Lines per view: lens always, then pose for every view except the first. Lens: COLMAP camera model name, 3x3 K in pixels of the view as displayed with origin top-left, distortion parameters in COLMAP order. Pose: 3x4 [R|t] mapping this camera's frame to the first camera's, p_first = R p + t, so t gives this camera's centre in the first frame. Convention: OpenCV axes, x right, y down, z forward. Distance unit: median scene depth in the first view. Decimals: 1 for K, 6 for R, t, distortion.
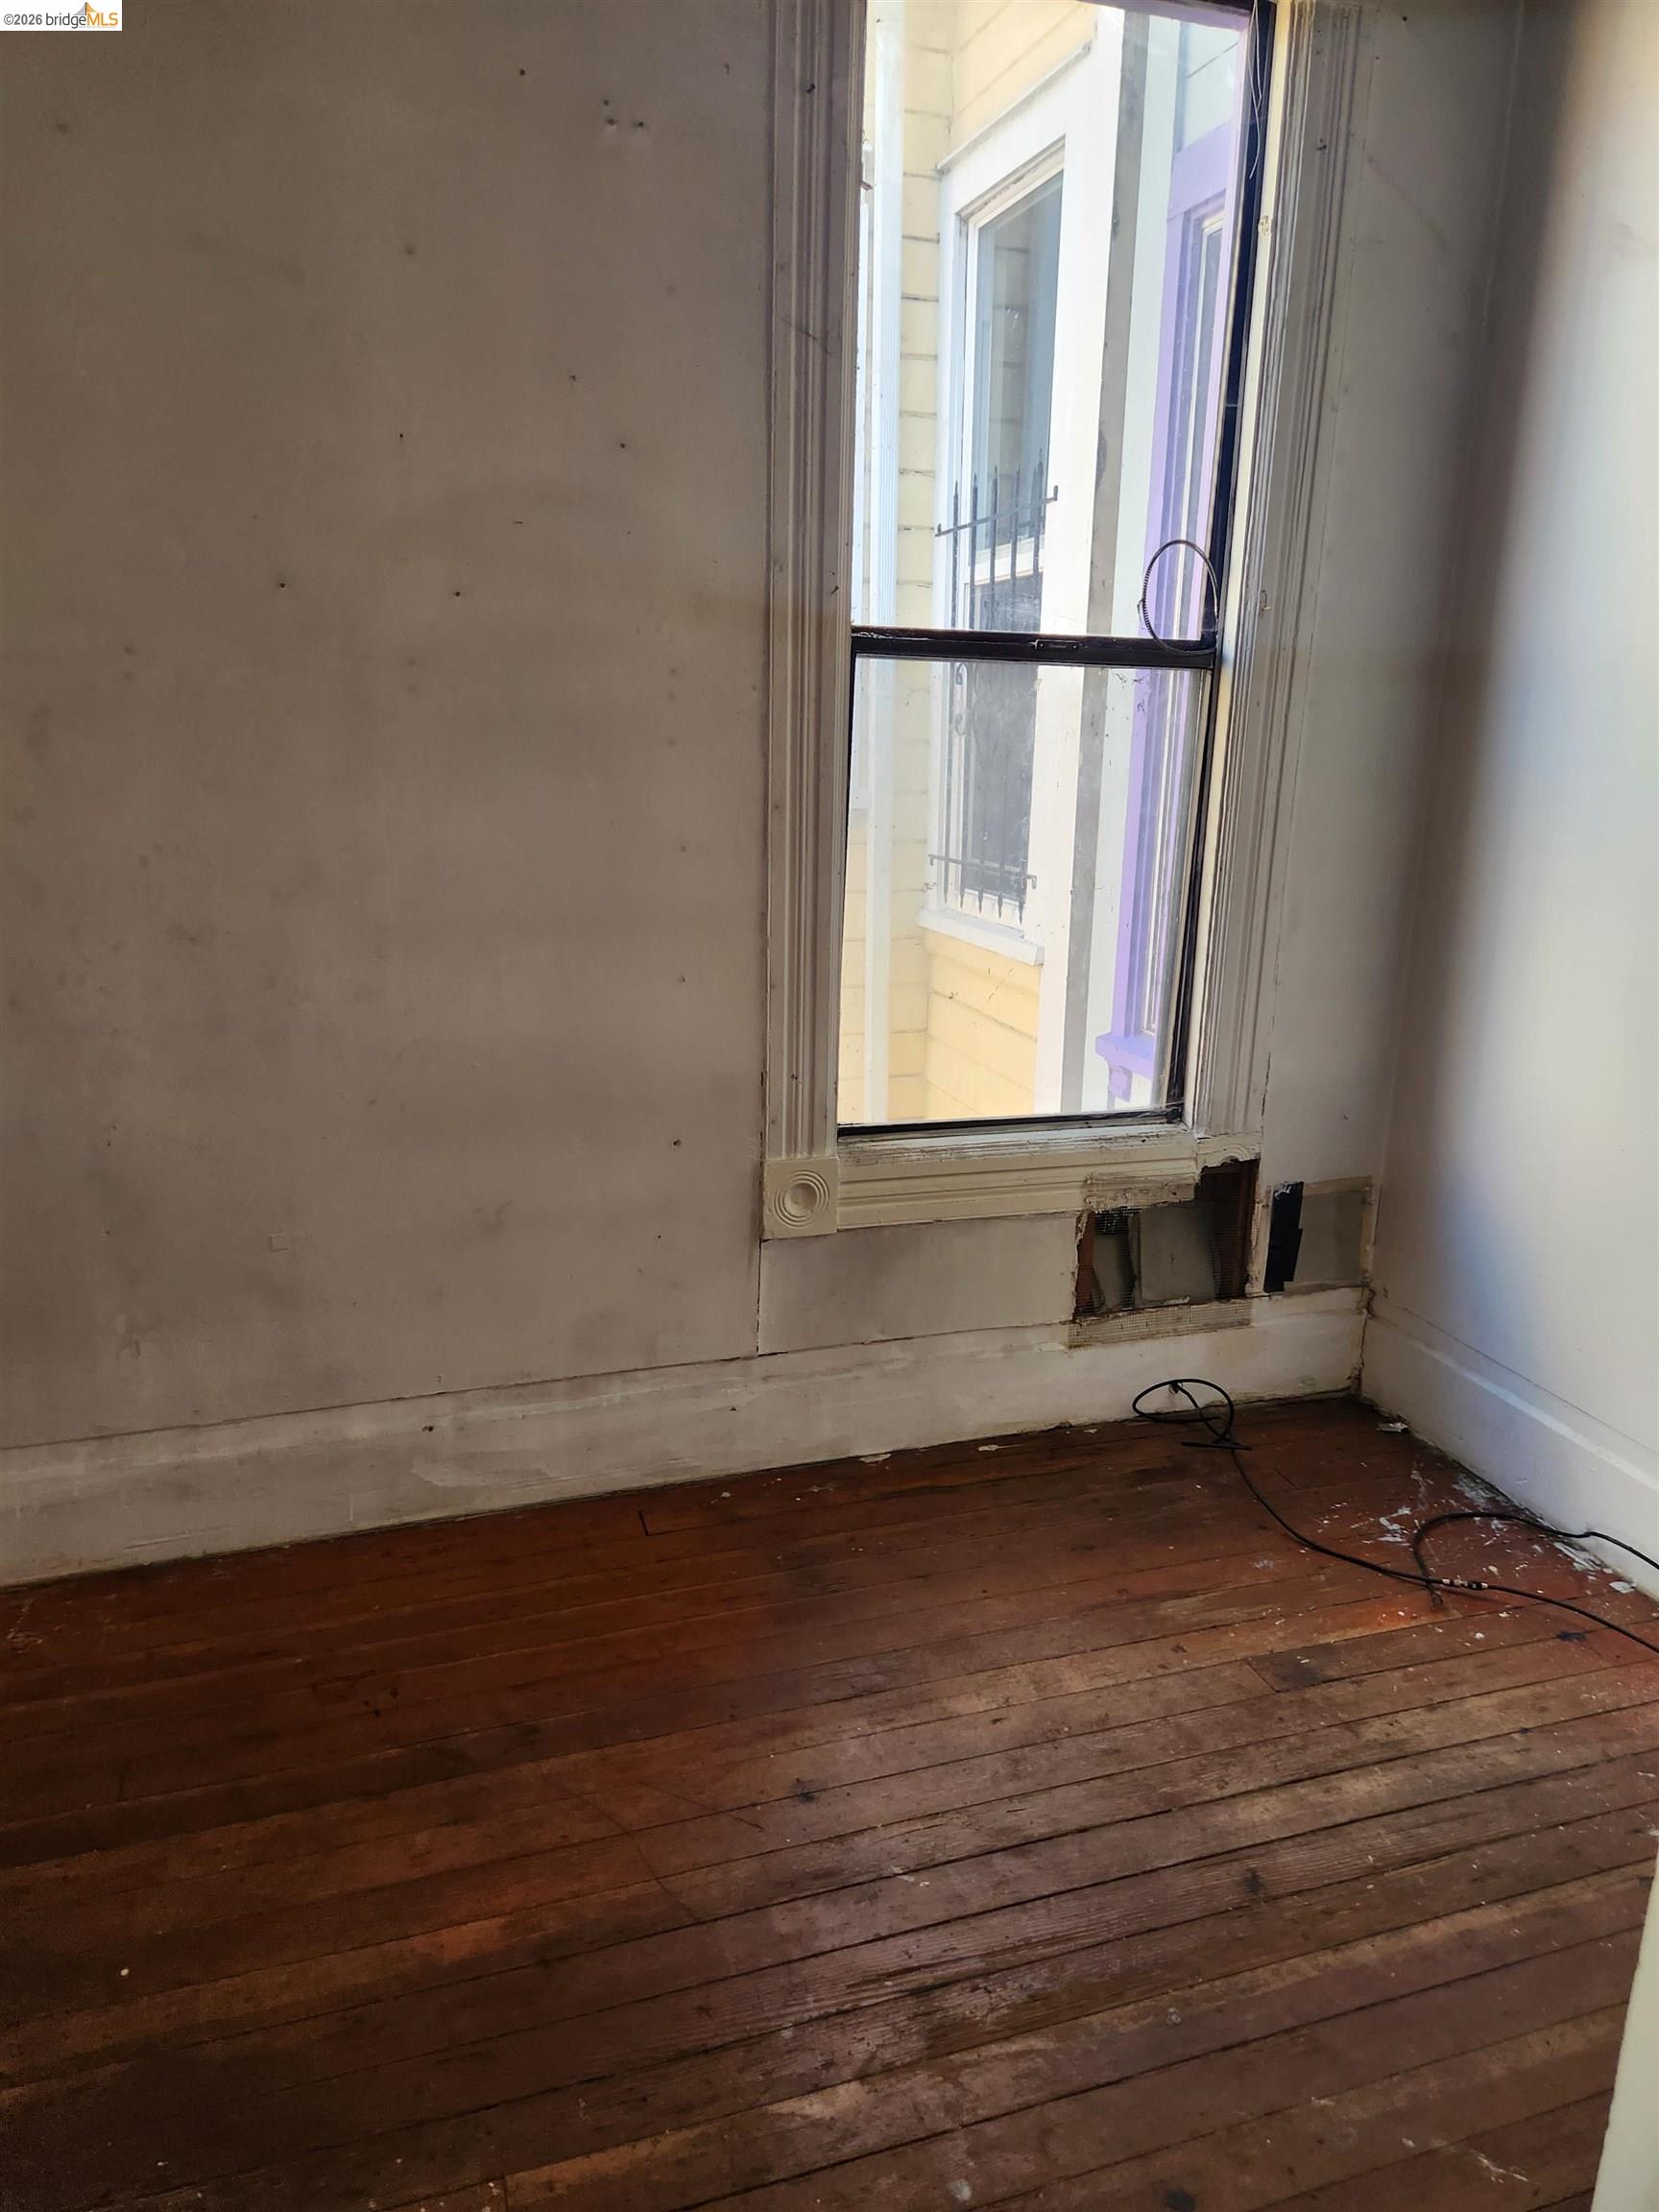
lens RADIAL K [[1497.7, 0, 847.9], [0, 1497.7, 1107.9], [0, 0, 1]] dist [0.070075, -0.060508]
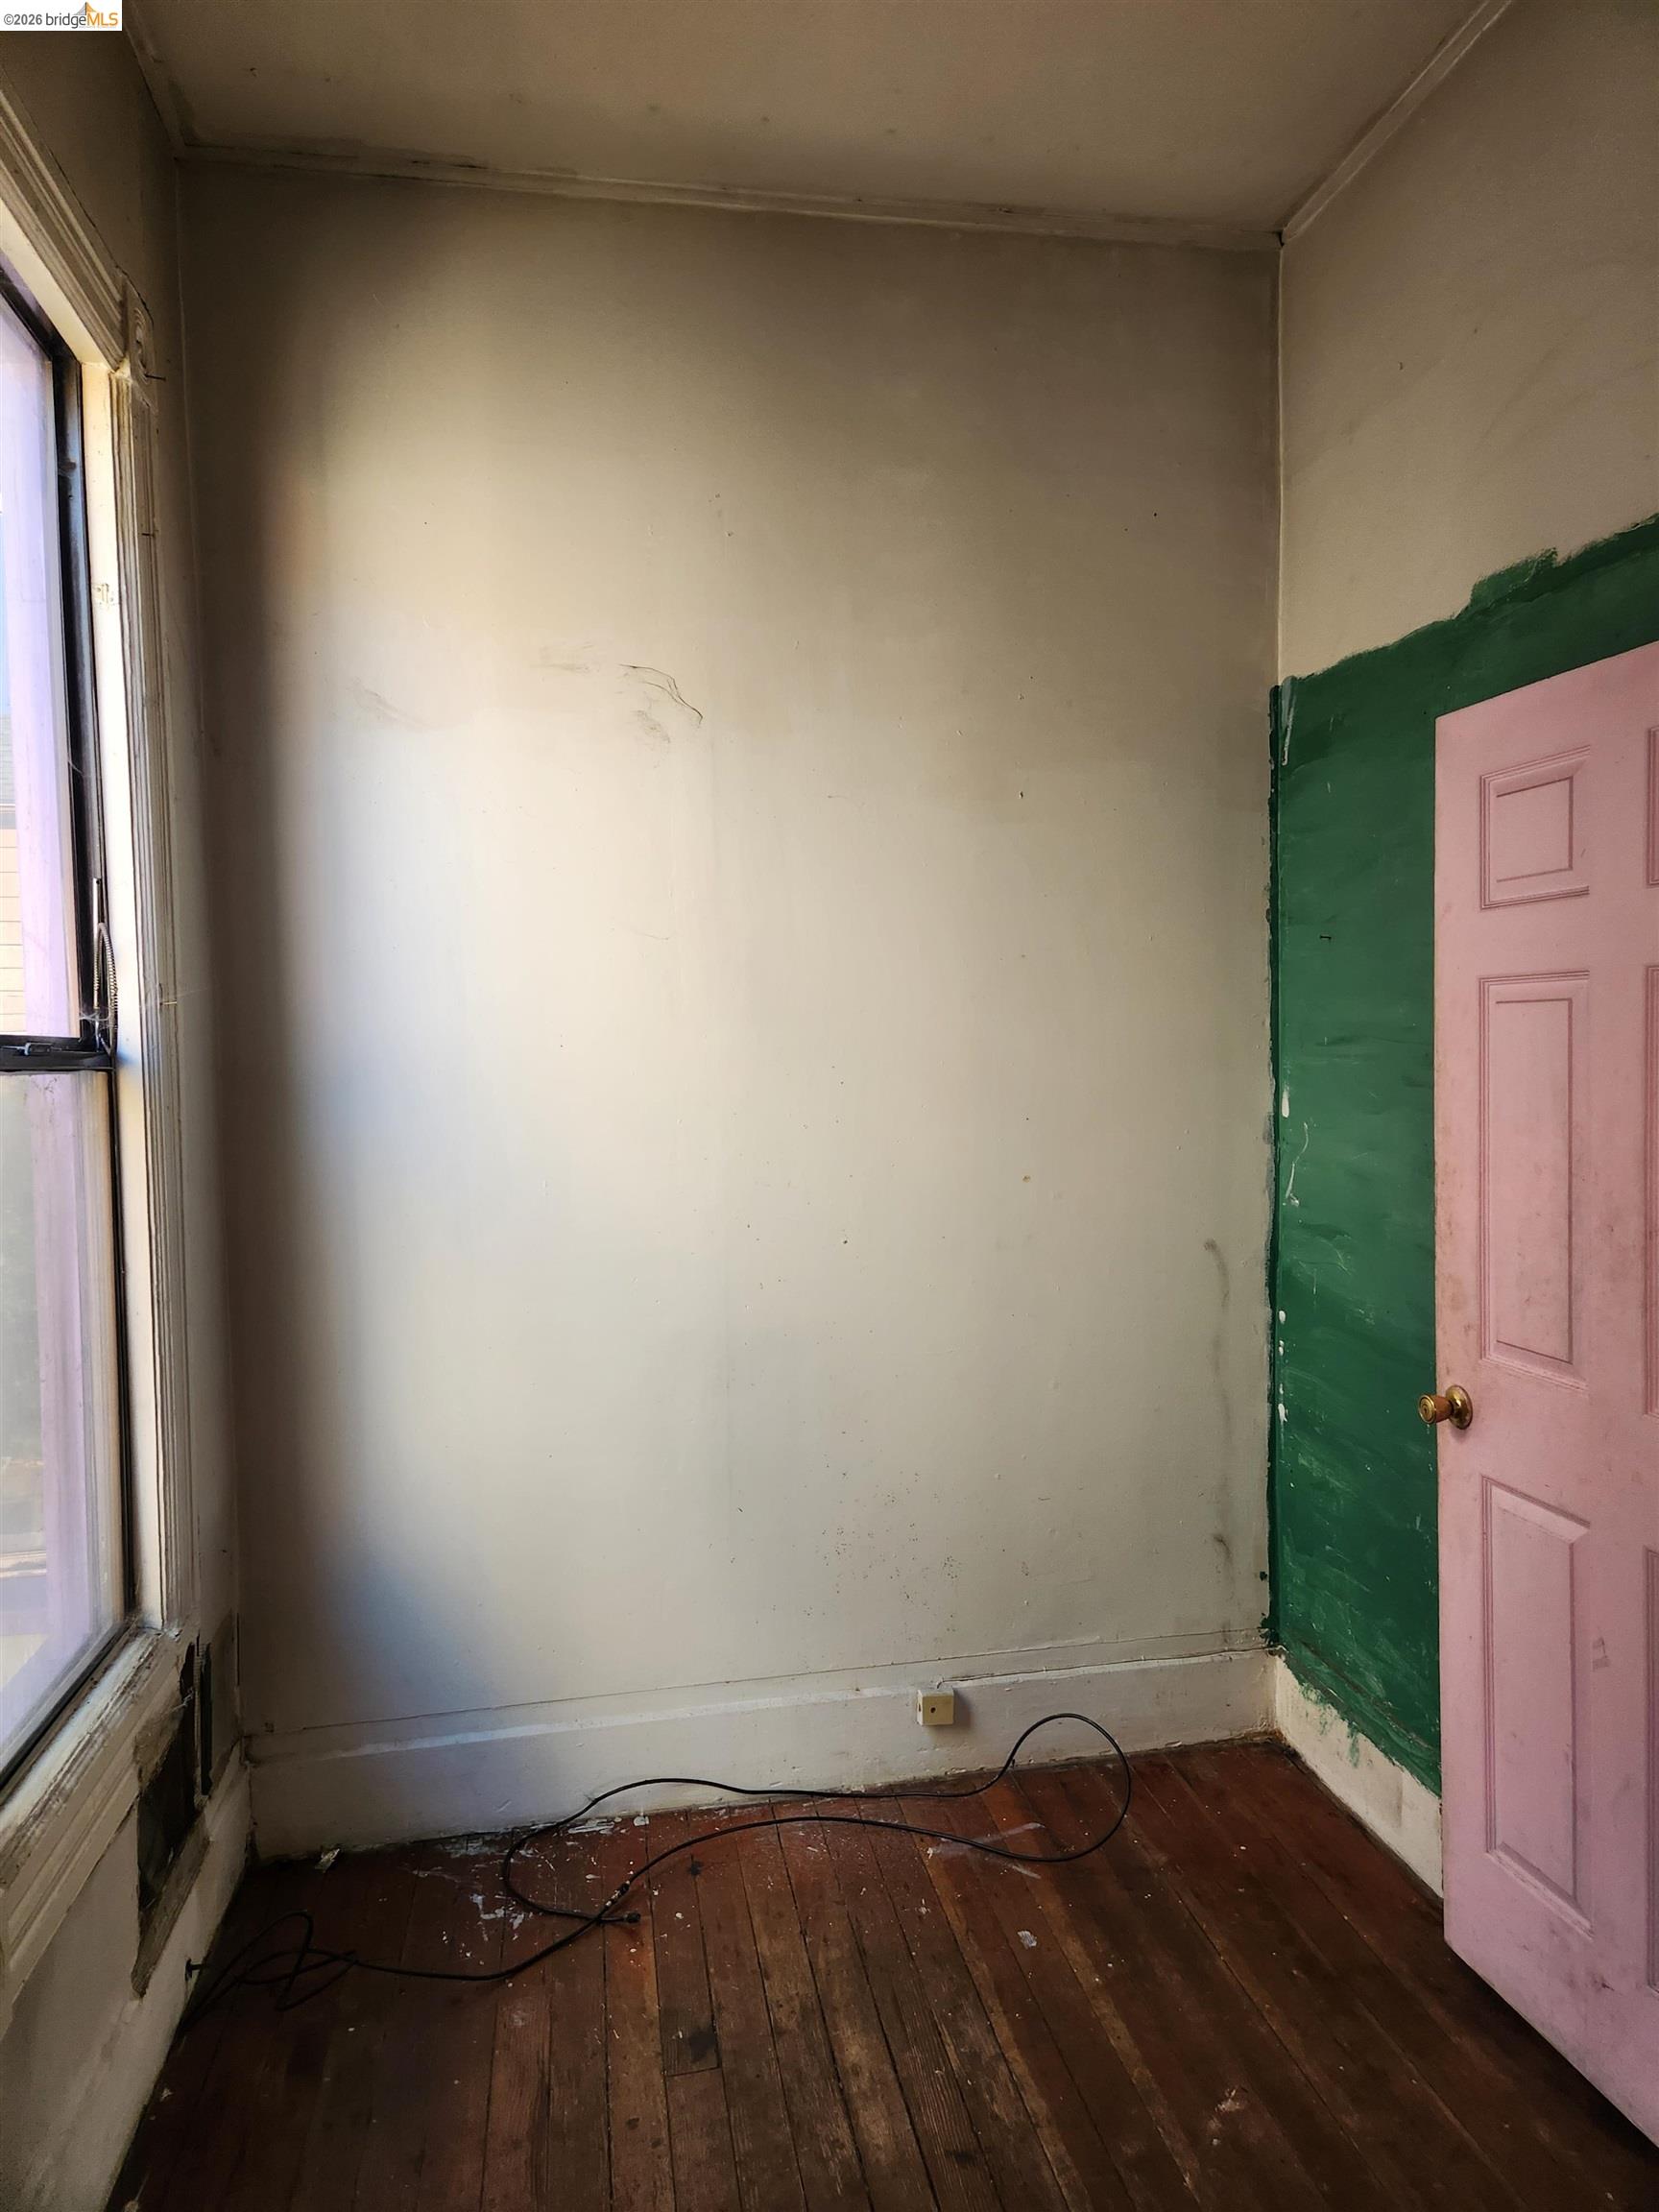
lens RADIAL K [[1497.7, 0, 839.6], [0, 1497.7, 1102.4], [0, 0, 1]] dist [0.070075, -0.060508]
pose [[0.102612, -0.062598, 0.992750, -0.625627], [0.276047, 0.960610, 0.032039, -0.219327], [-0.955651, 0.270758, 0.115850, 0.607048]]
